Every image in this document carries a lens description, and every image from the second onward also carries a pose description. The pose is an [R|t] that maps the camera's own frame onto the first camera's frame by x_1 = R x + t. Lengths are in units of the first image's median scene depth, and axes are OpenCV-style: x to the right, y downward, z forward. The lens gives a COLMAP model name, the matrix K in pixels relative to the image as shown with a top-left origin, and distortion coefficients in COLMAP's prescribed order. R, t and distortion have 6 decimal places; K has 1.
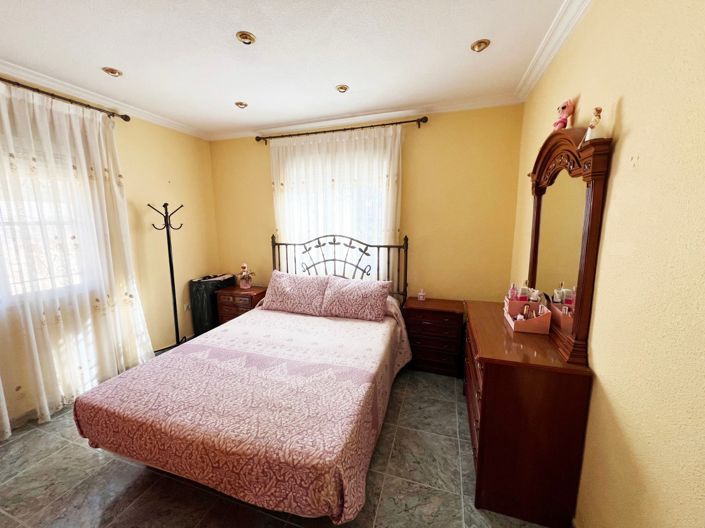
lens RADIAL K [[281.3, 0, 349.0], [0, 281.3, 262.5], [0, 0, 1]] dist [0.001007, 0.000011]
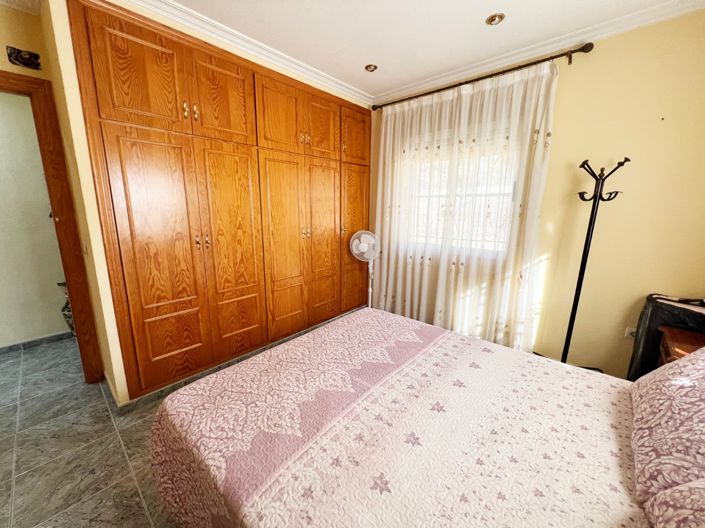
lens RADIAL K [[281.3, 0, 349.0], [0, 281.3, 262.5], [0, 0, 1]] dist [0.001007, 0.000011]
pose [[-0.399607, 0.188755, -0.897043, 0.272152], [-0.135212, 0.955730, 0.261338, -0.095551], [0.906660, 0.225723, -0.356395, 0.966818]]
